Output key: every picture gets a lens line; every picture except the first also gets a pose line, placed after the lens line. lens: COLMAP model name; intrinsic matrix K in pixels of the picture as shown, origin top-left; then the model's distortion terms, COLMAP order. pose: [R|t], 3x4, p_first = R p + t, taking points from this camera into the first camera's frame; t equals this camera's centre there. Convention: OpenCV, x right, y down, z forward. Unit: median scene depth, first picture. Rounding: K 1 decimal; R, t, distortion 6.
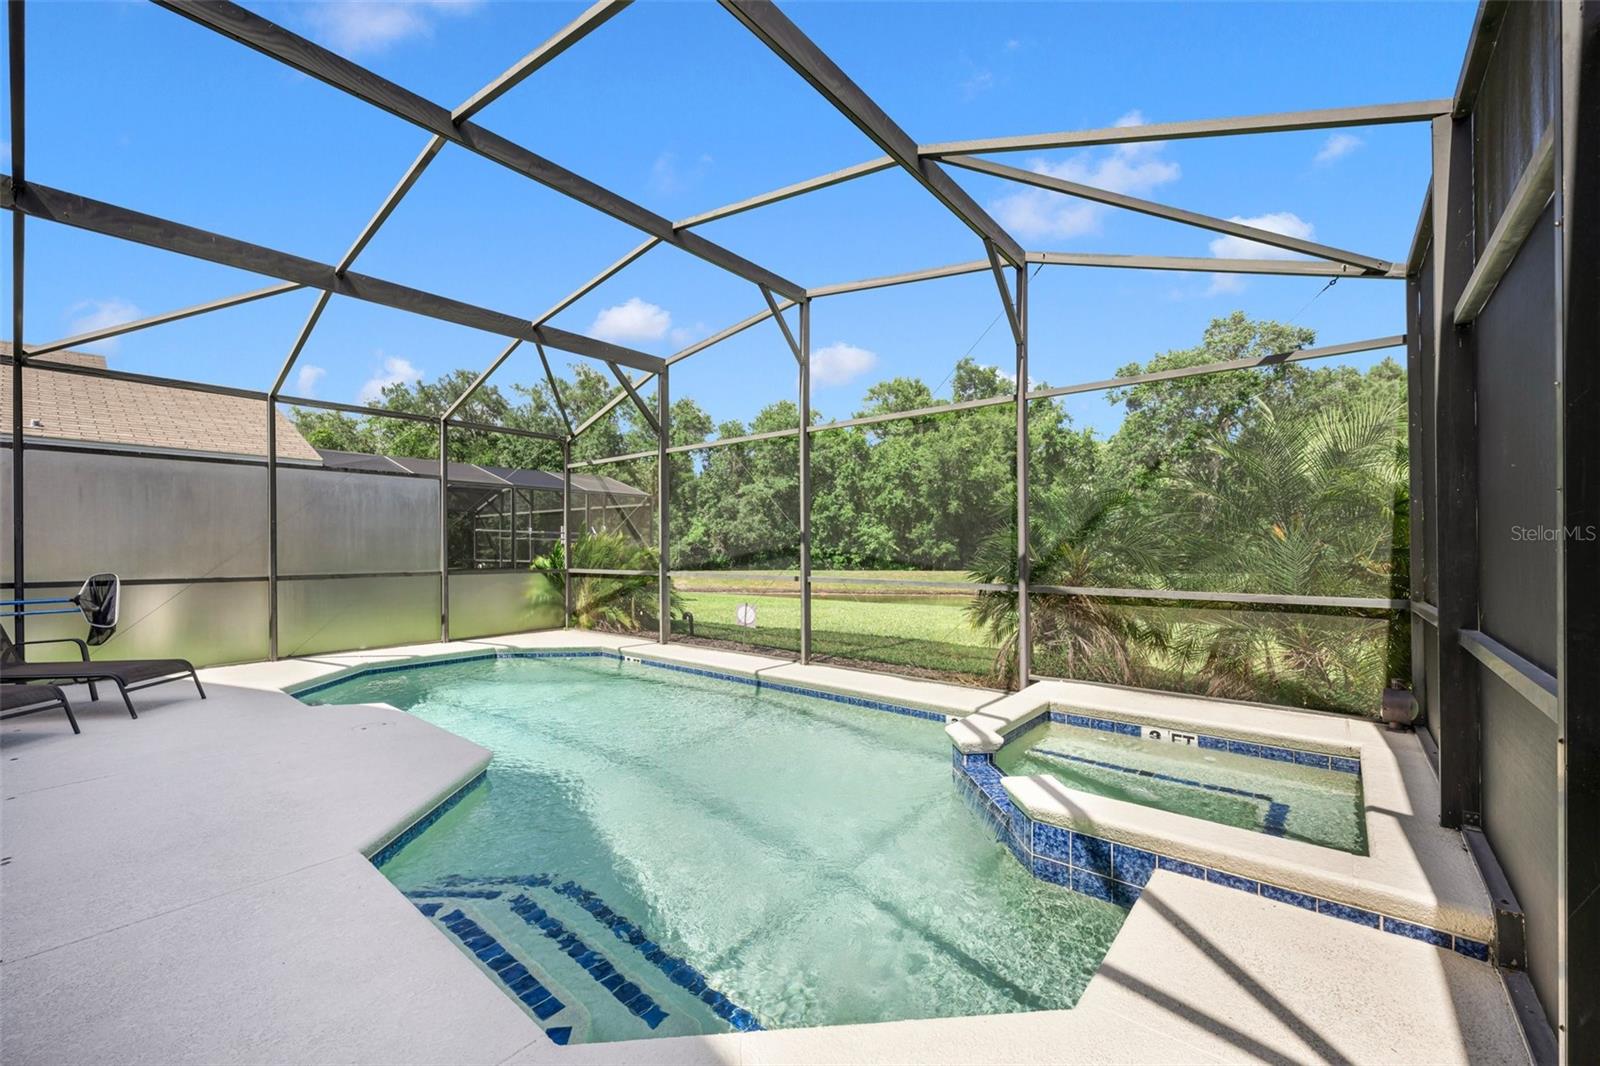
lens RADIAL K [[636.3, 0, 788.8], [0, 636.3, 543.5], [0, 0, 1]] dist [-0.000039, -0.000058]
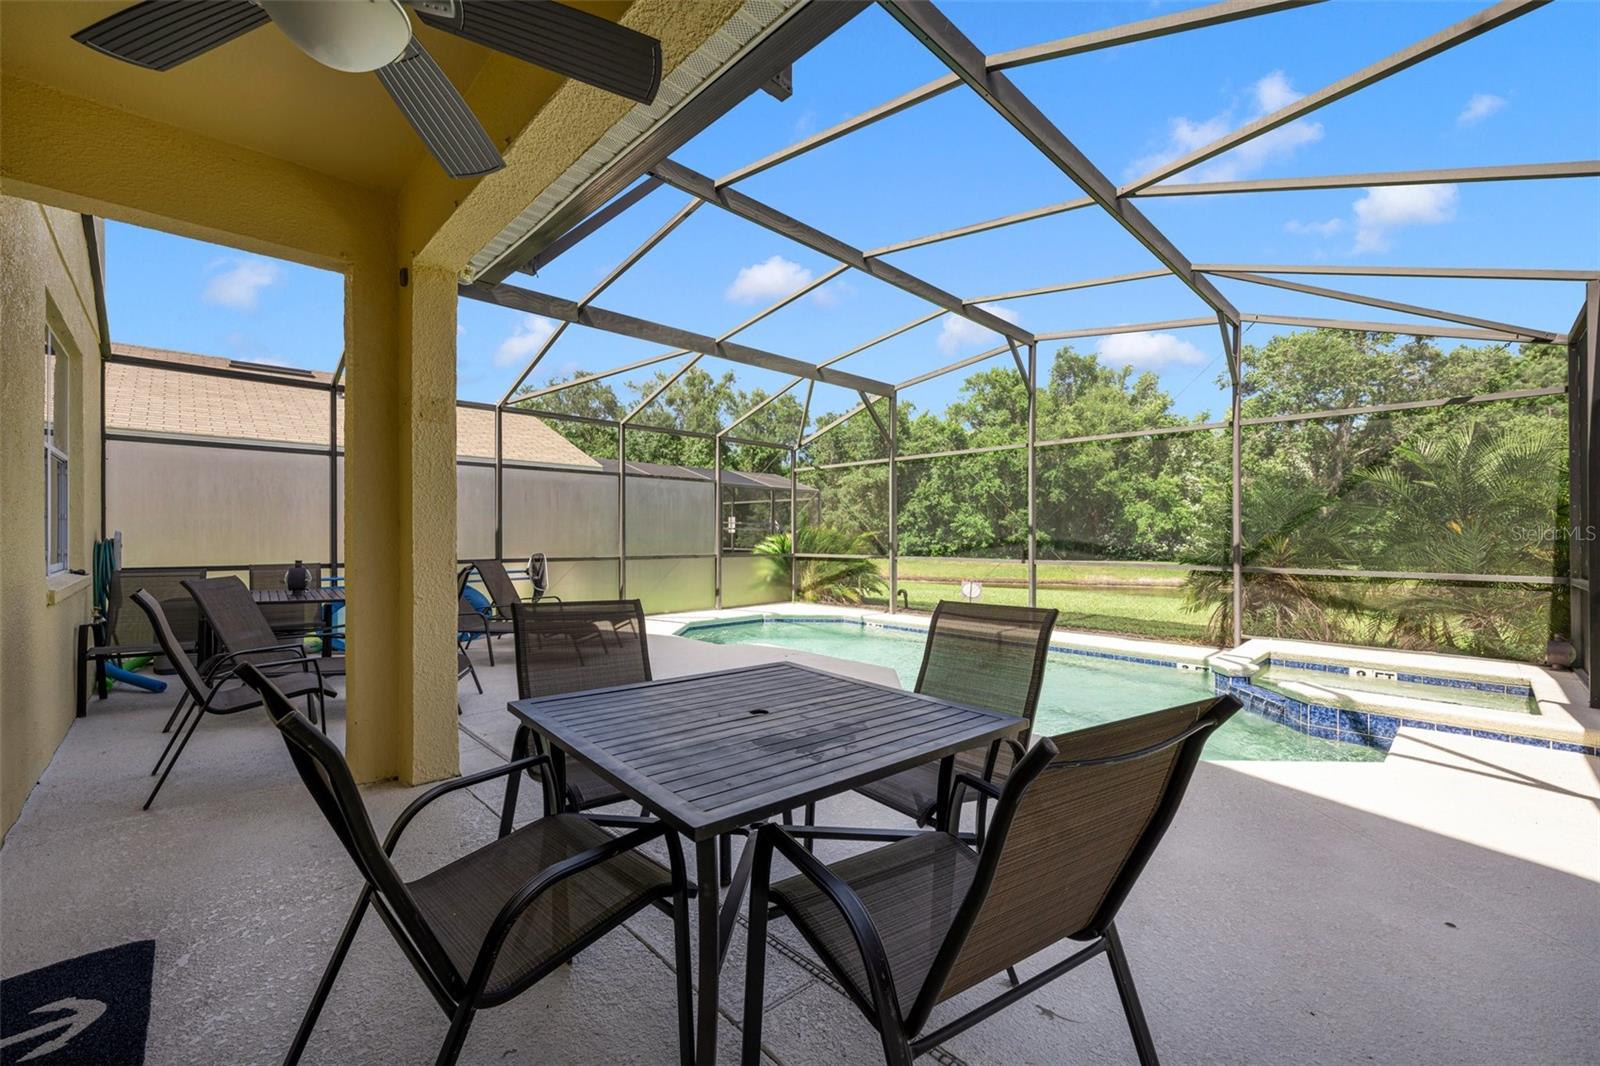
lens RADIAL K [[633.5, 0, 800.0], [0, 633.5, 533.0], [0, 0, 1]] dist [0.007605, -0.000564]
pose [[0.994548, 0.003256, -0.104225, -0.298054], [-0.003005, 0.999992, 0.002567, -0.003683], [0.104233, -0.002239, 0.994550, -0.305875]]
